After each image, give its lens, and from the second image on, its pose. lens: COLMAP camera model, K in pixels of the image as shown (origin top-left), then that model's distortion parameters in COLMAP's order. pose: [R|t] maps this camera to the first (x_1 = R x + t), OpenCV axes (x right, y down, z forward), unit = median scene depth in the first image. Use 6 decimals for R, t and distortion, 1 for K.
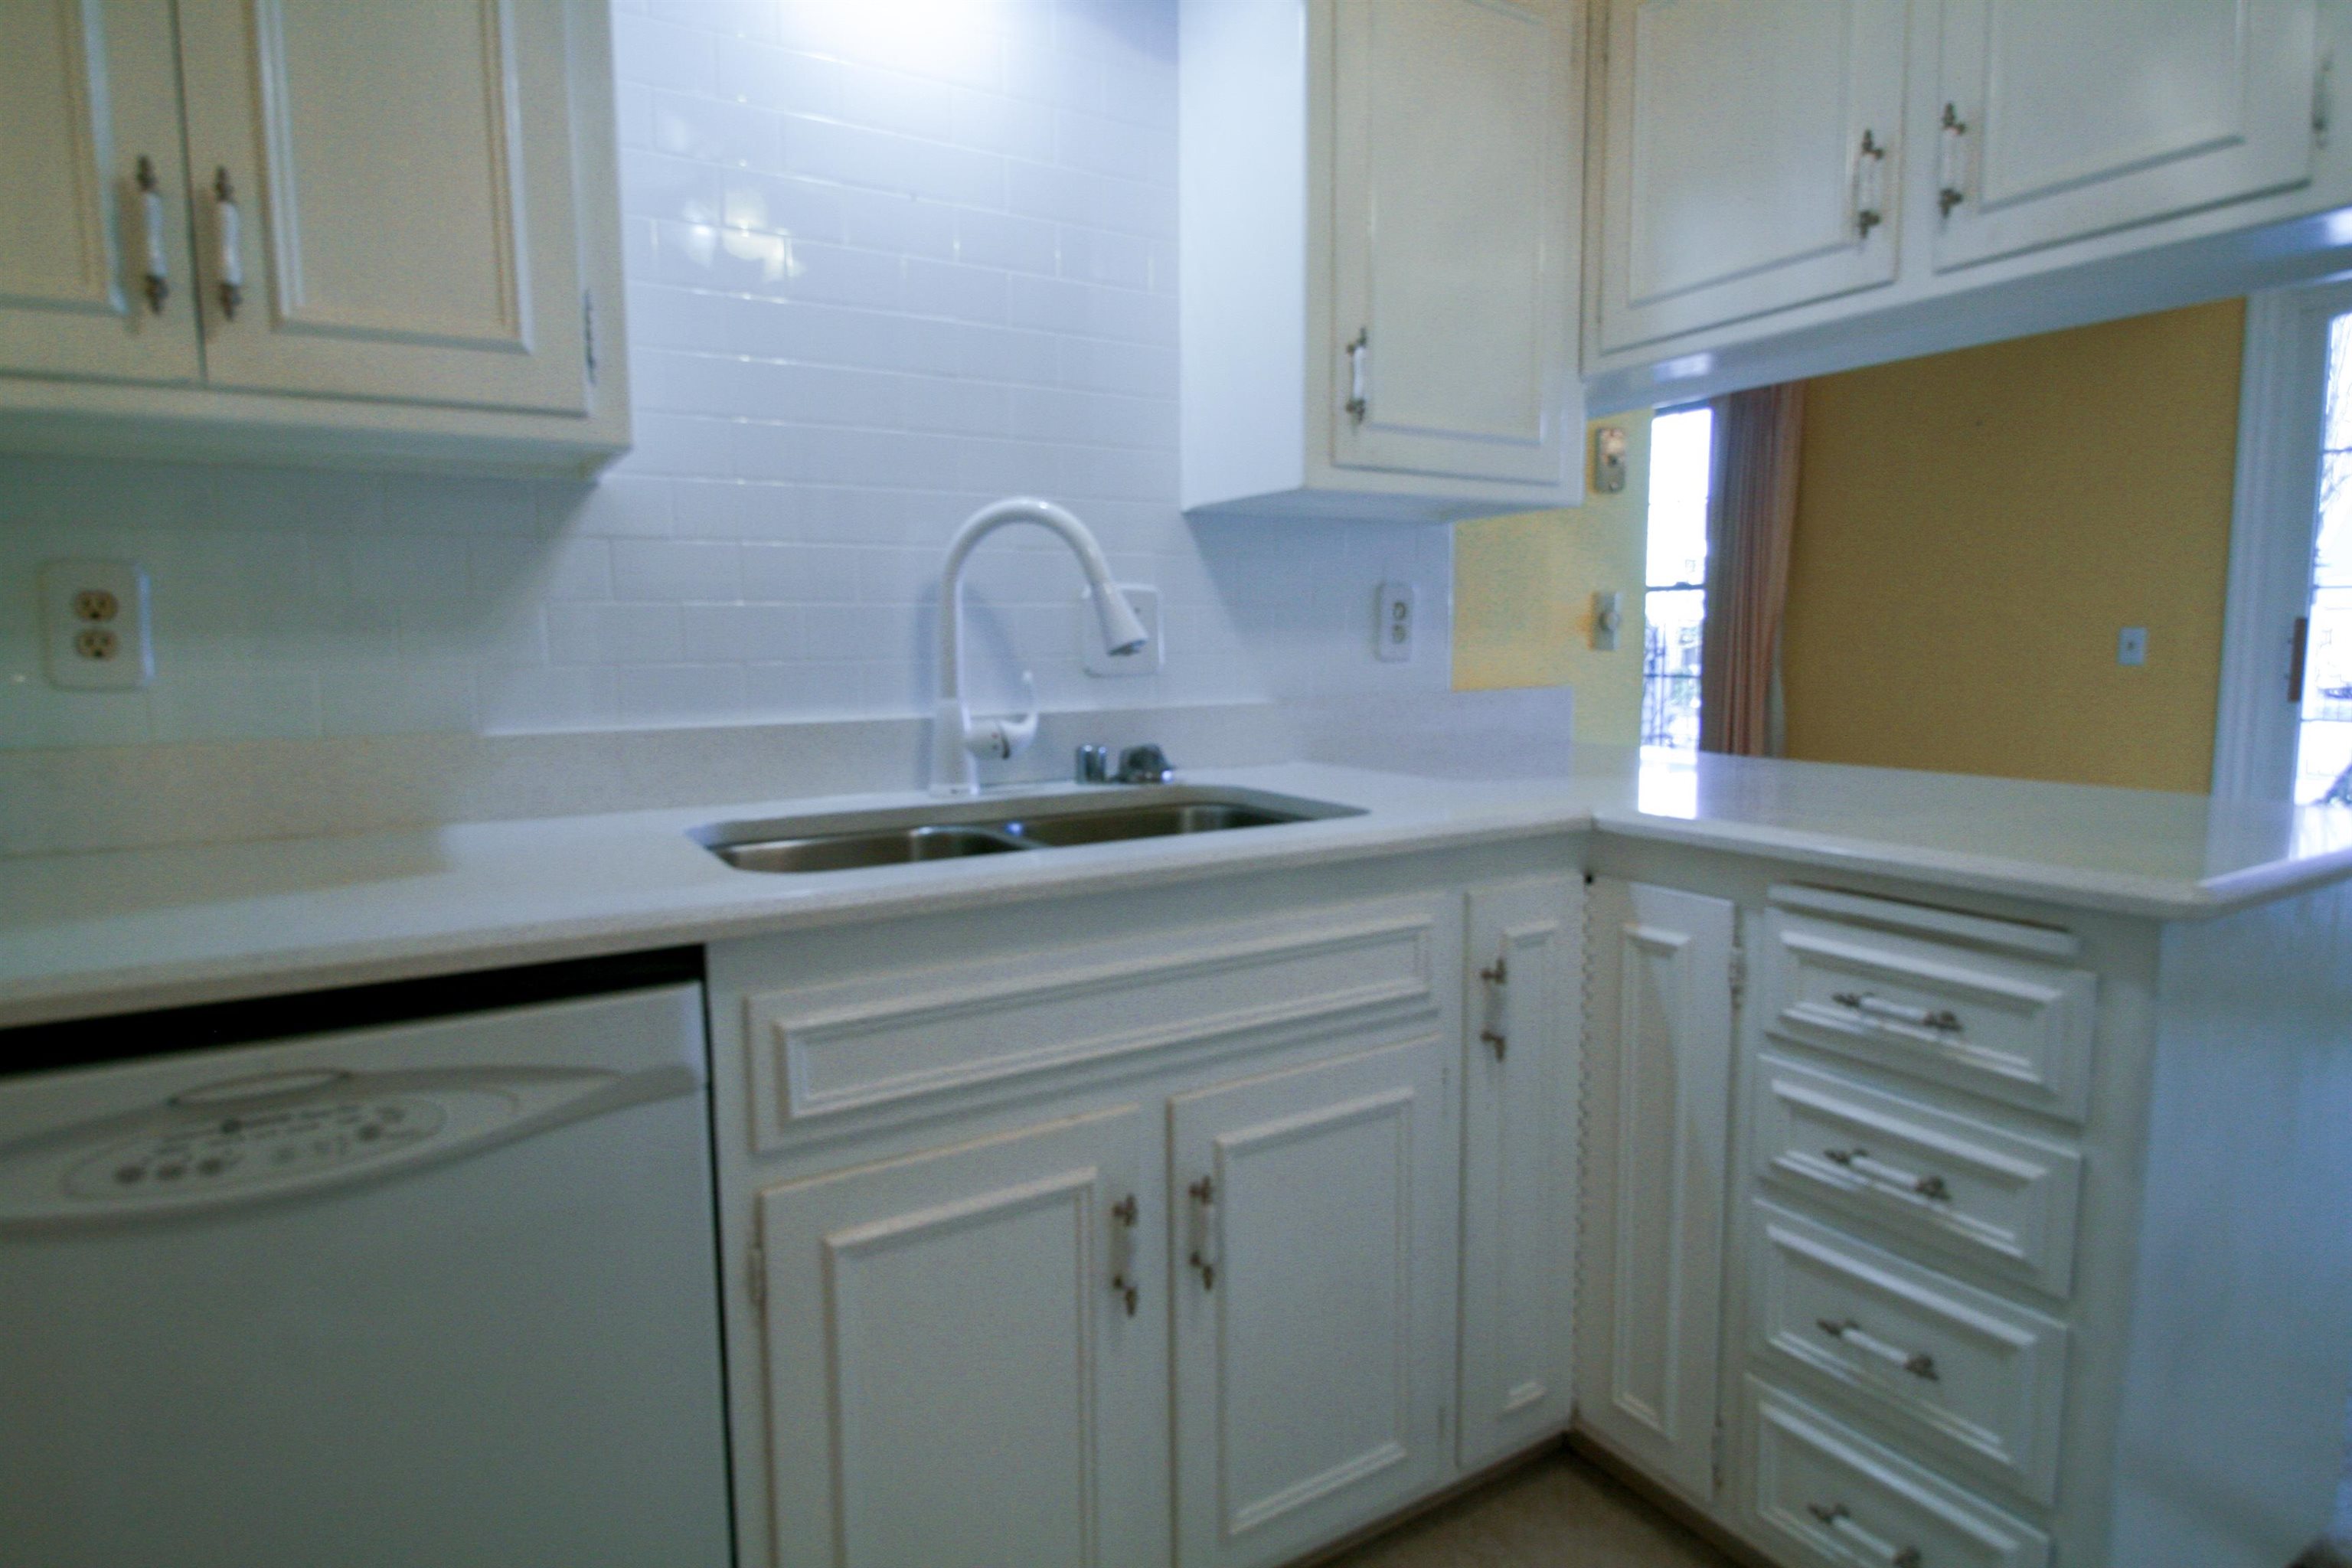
lens RADIAL K [[1267.1, 0, 1158.5], [0, 1267.1, 780.3], [0, 0, 1]] dist [0.005129, -0.013088]
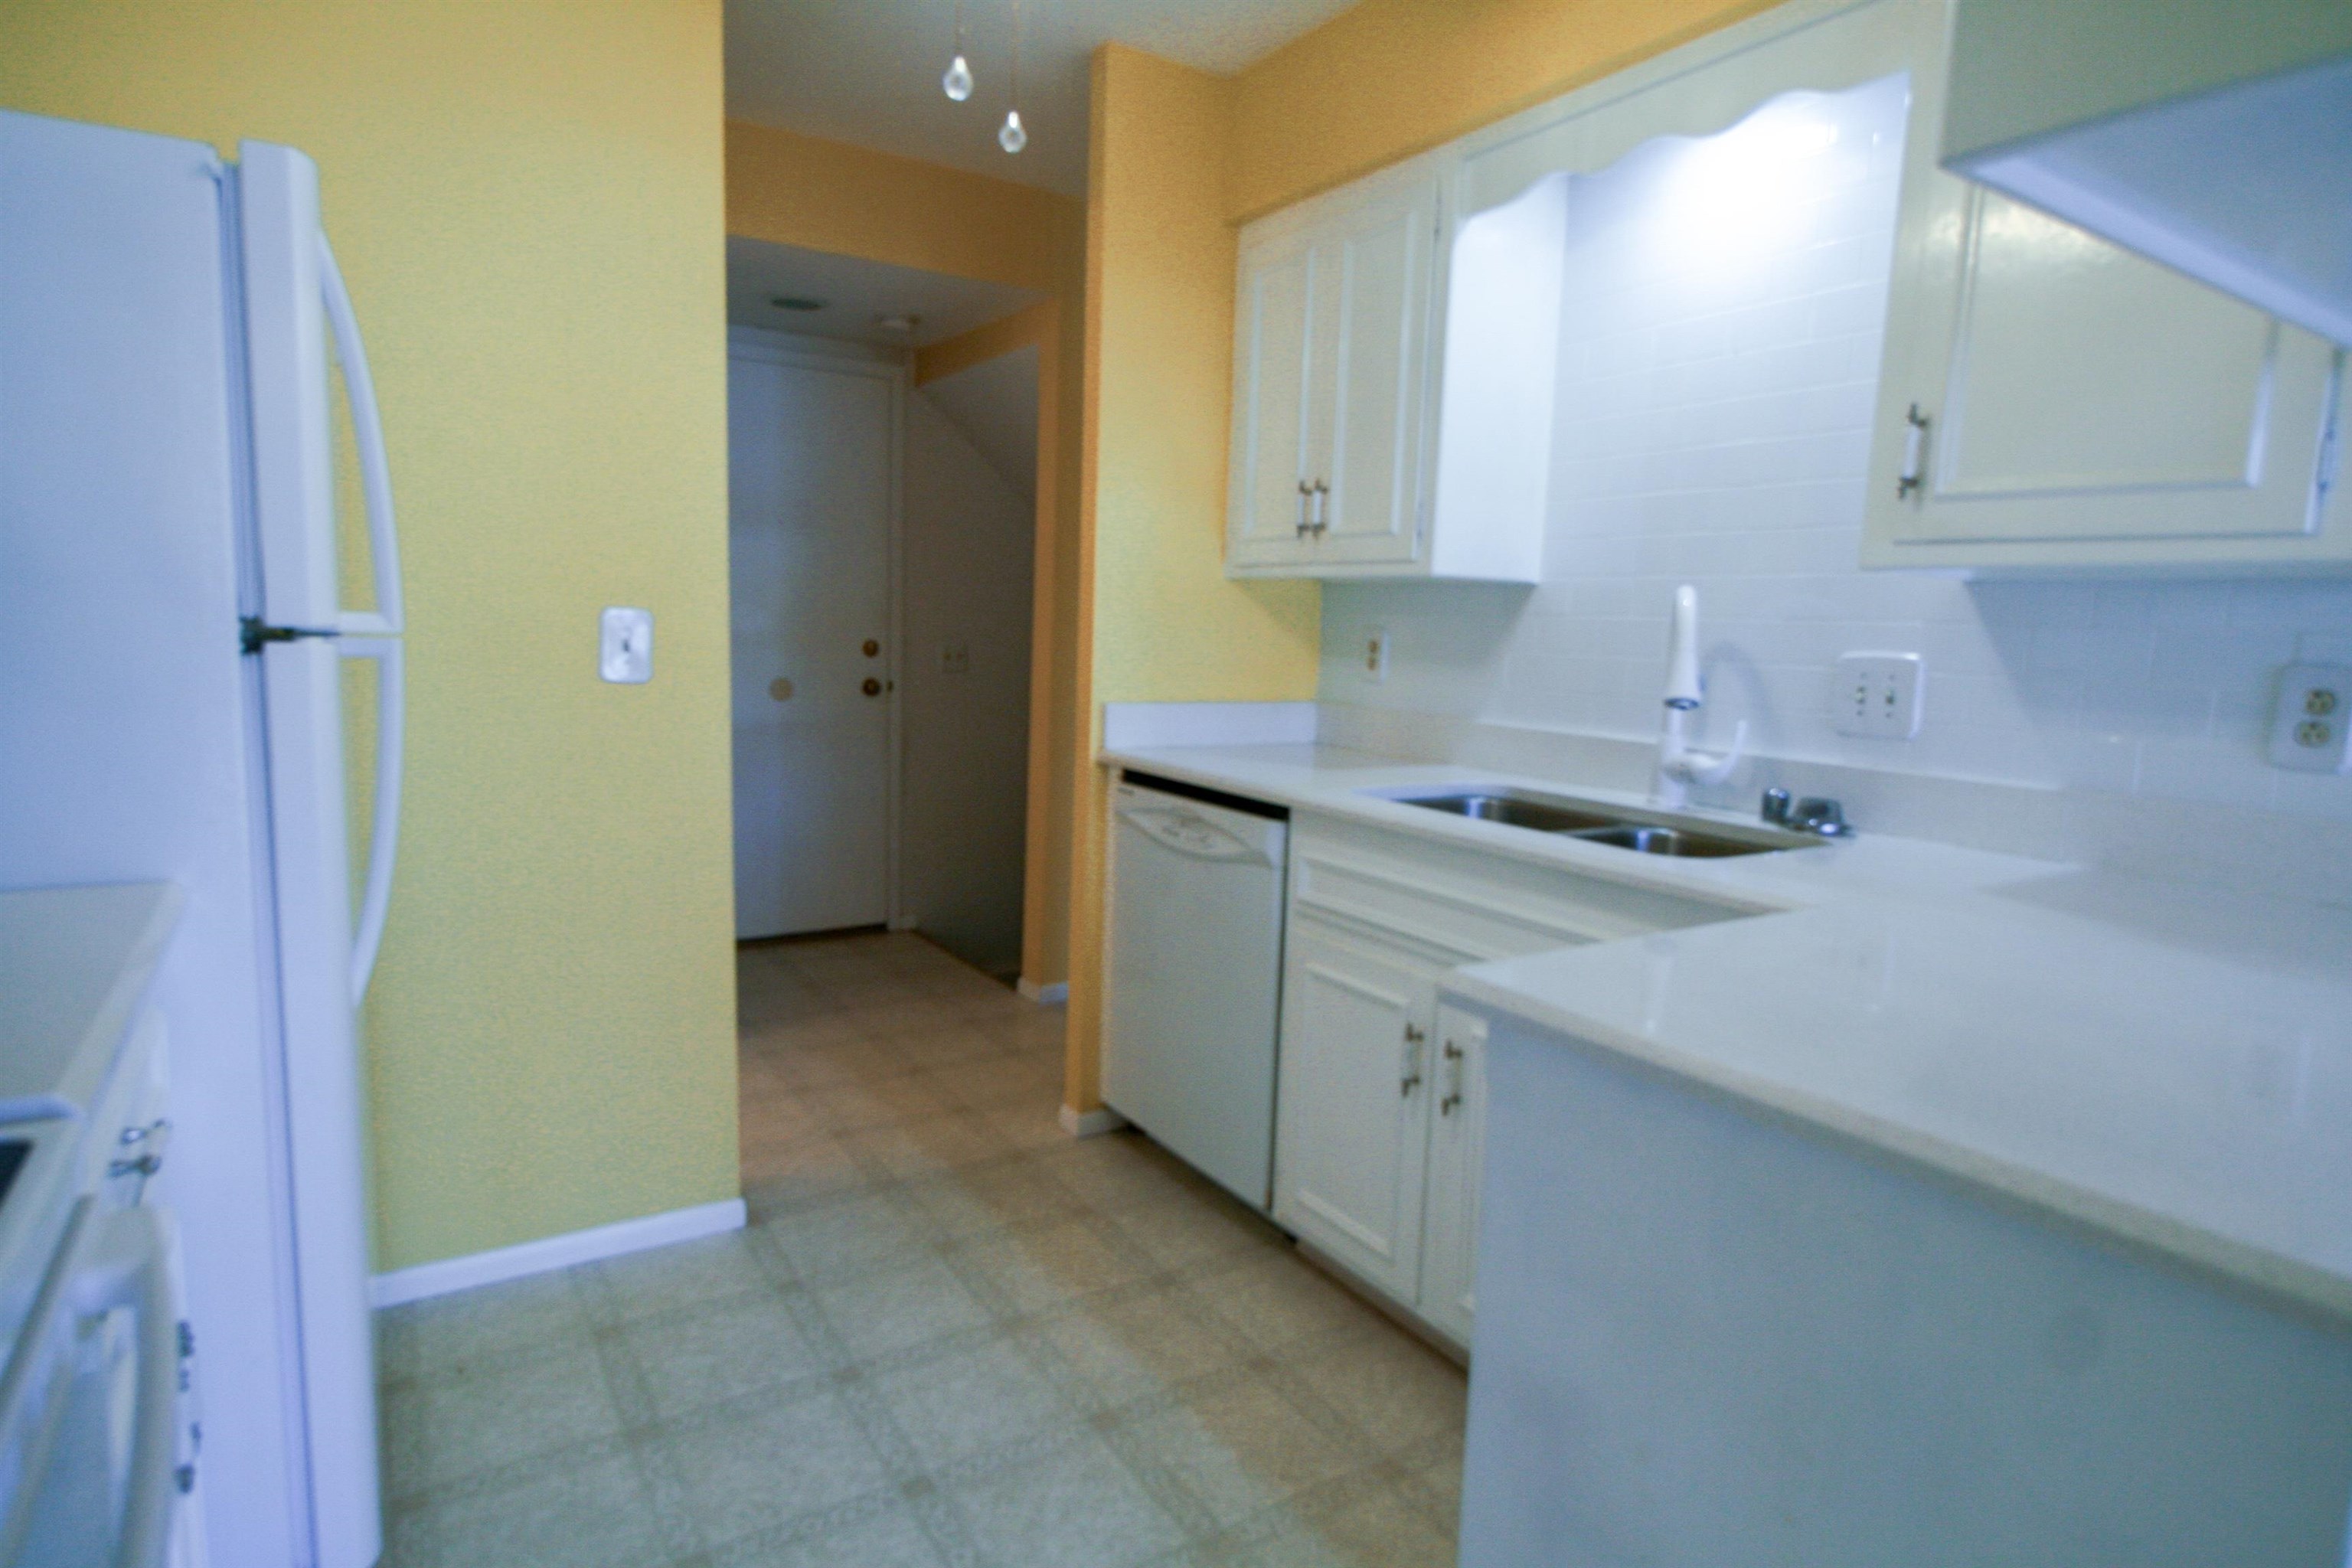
lens RADIAL K [[1267.1, 0, 1158.5], [0, 1267.1, 780.3], [0, 0, 1]] dist [0.005129, -0.013088]
pose [[0.027168, 0.136390, -0.990283, 1.430113], [-0.150887, 0.979858, 0.130814, -0.135689], [0.988178, 0.145866, 0.047200, 0.507265]]
